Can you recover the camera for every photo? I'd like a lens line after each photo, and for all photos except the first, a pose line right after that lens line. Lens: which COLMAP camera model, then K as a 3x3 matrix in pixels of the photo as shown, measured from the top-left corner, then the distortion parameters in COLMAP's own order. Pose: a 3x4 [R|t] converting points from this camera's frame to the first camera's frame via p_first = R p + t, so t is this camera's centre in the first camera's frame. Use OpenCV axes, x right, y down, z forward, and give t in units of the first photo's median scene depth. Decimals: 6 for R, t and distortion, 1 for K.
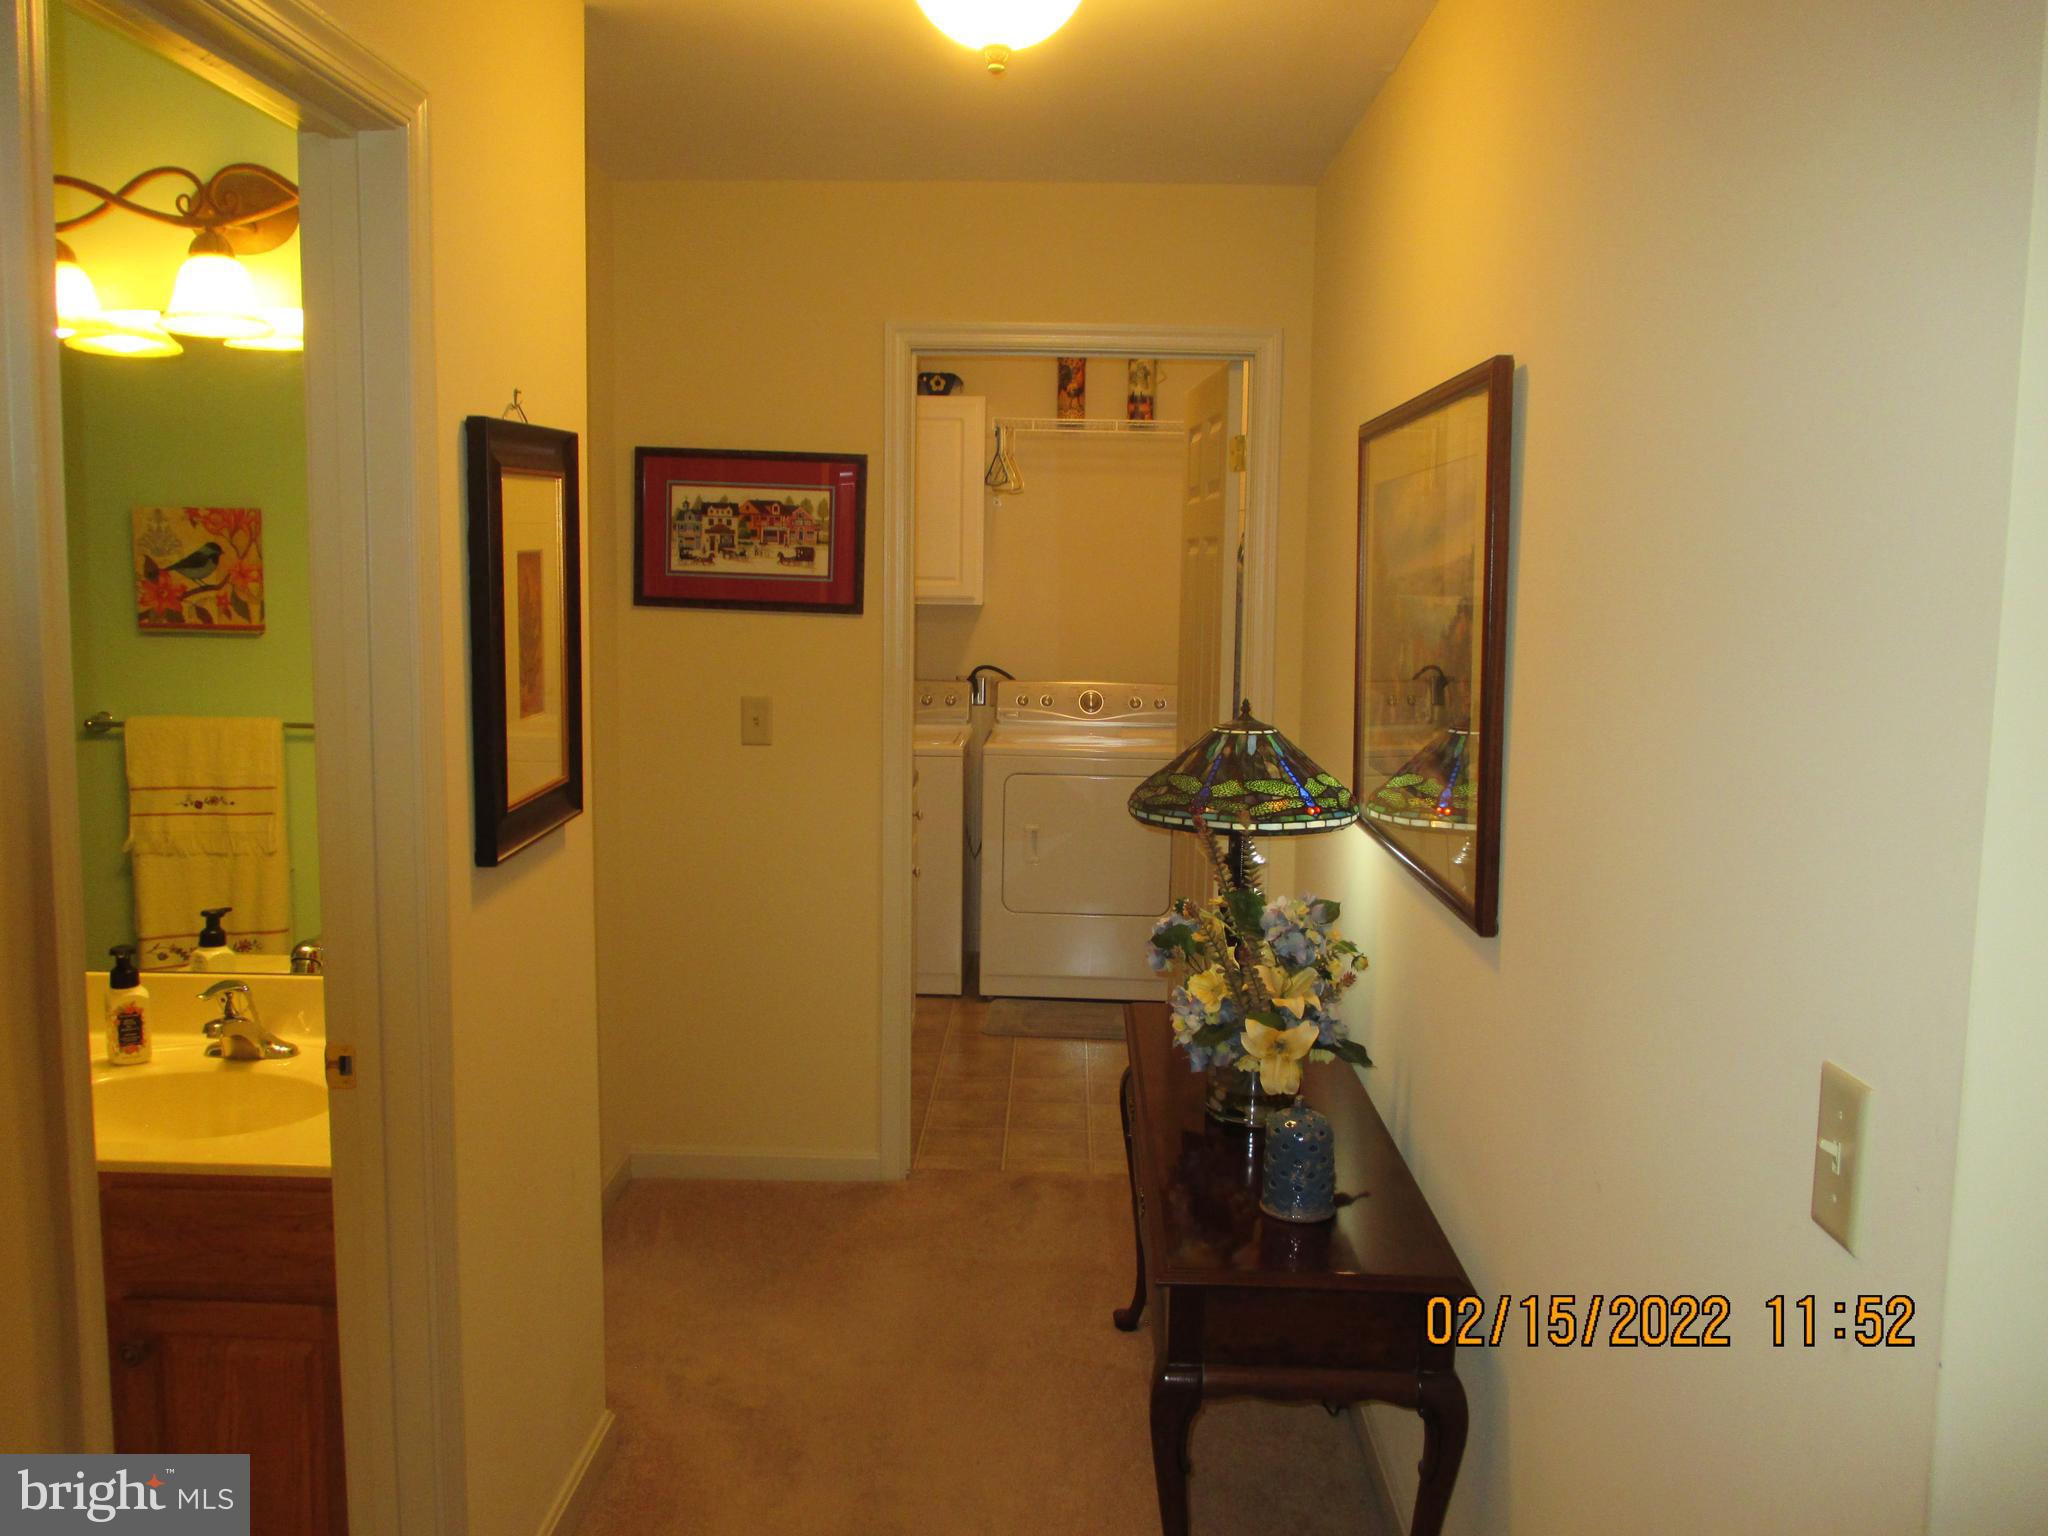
lens RADIAL K [[1700.8, 0, 1026.5], [0, 1700.8, 765.9], [0, 0, 1]] dist [-0.036914, 0.017407]
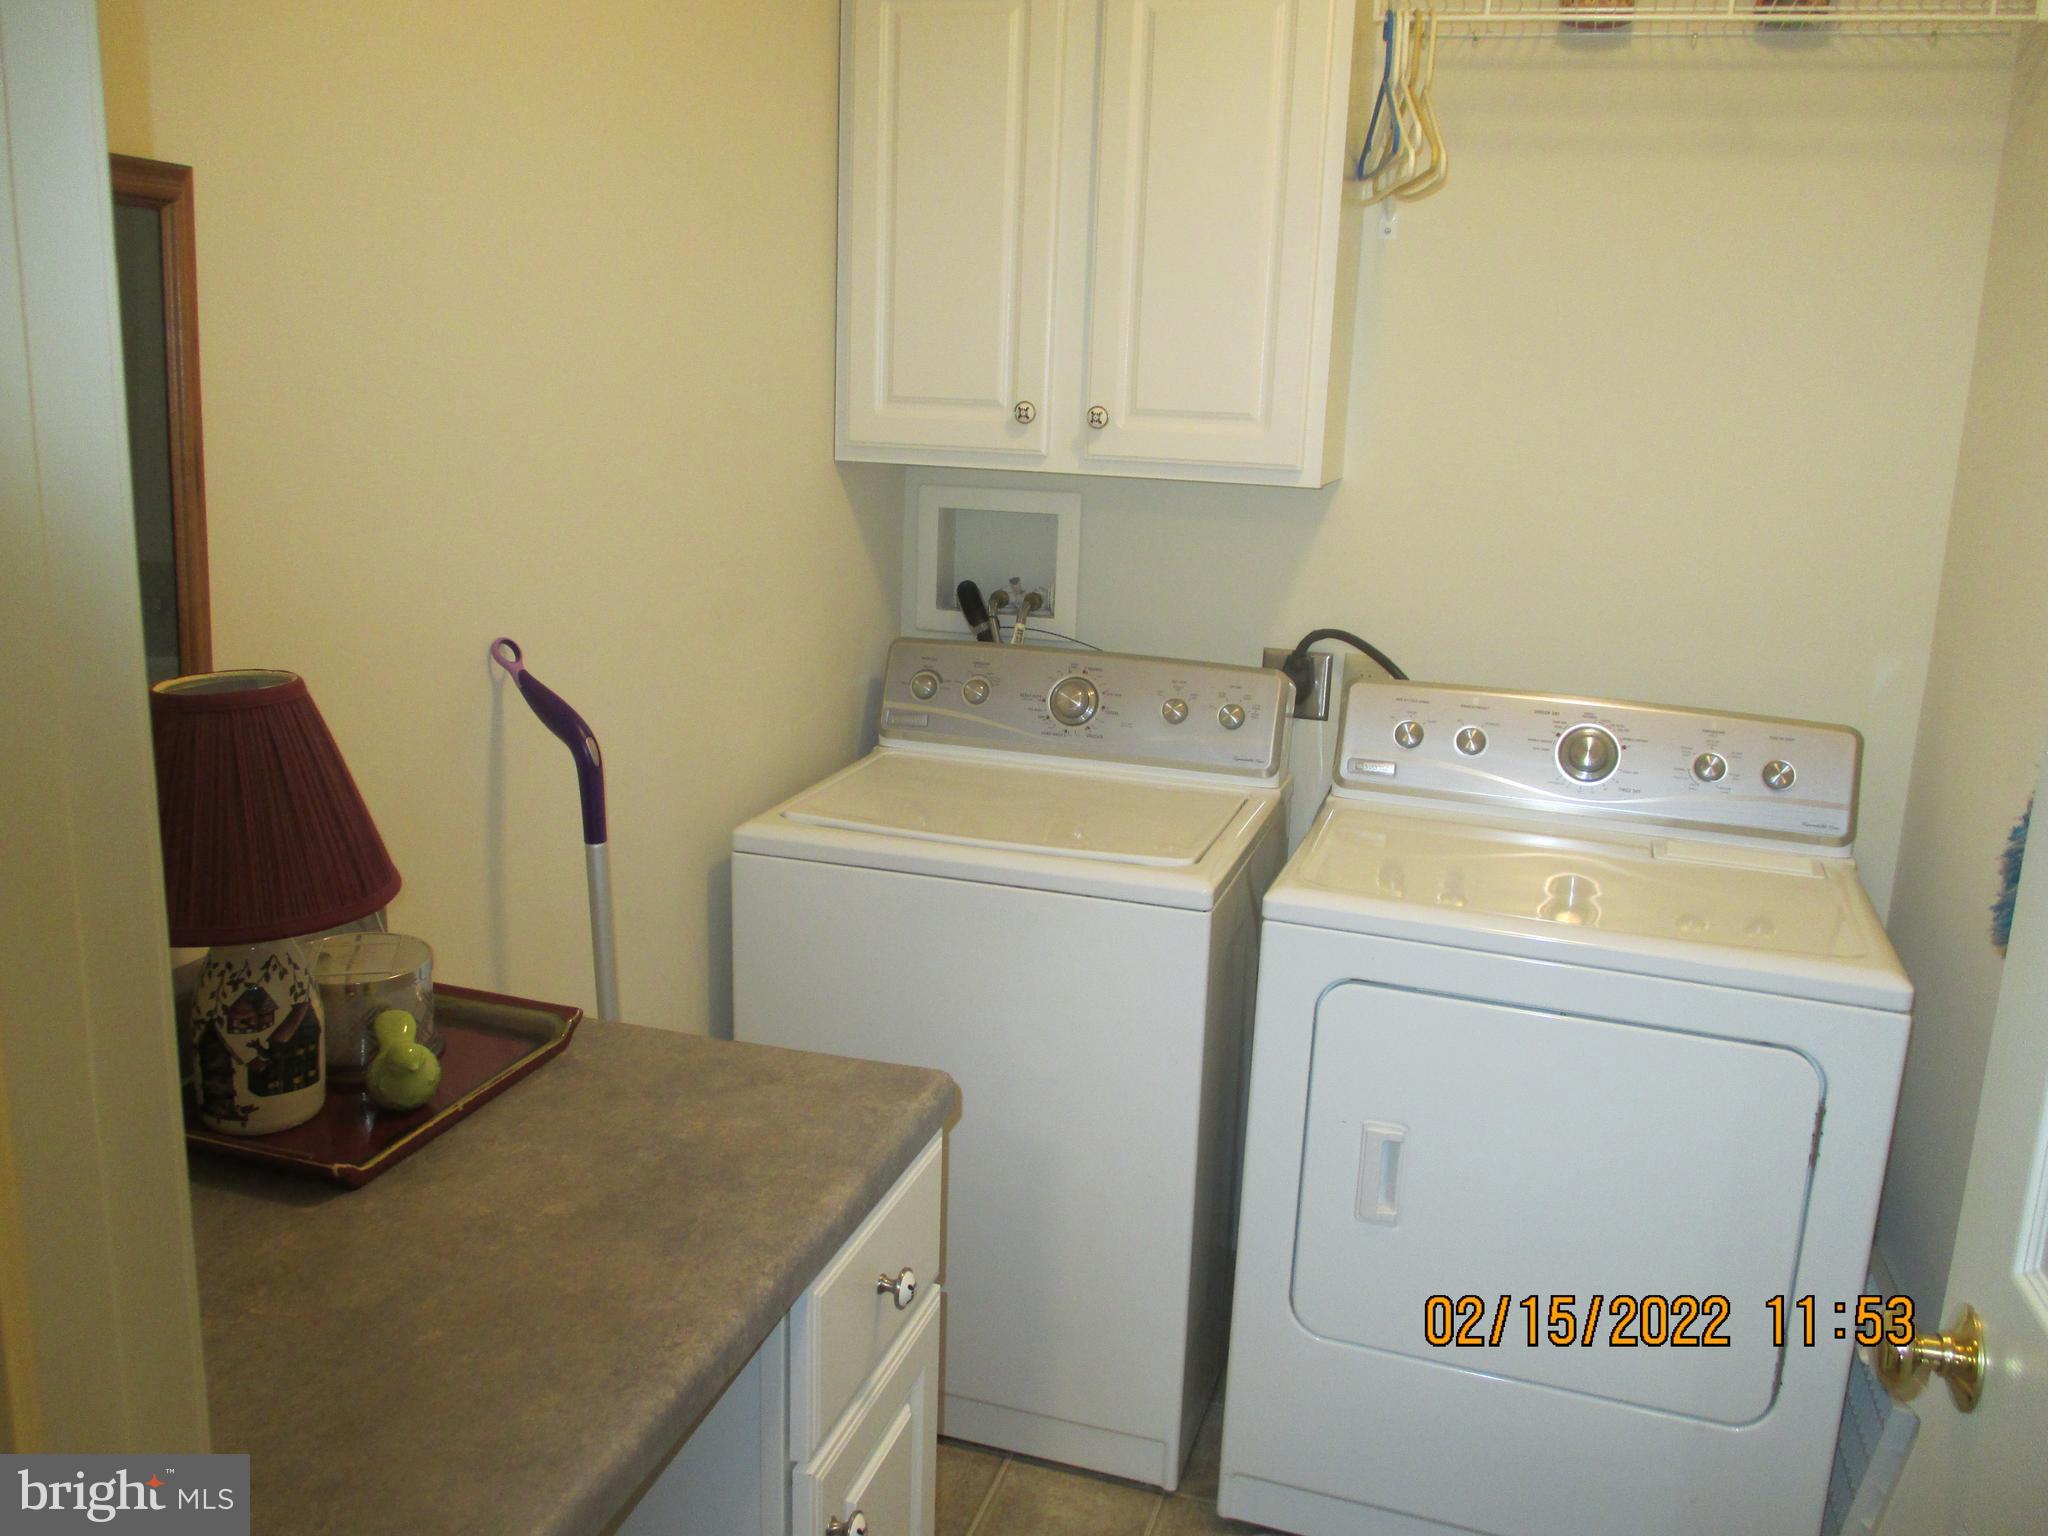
lens RADIAL K [[1700.8, 0, 1017.1], [0, 1700.8, 770.1], [0, 0, 1]] dist [-0.036914, 0.017407]
pose [[0.961052, 0.079683, -0.264630, 0.015549], [-0.056340, 0.993913, 0.094669, -0.062655], [0.270563, -0.076073, 0.959692, 0.597774]]
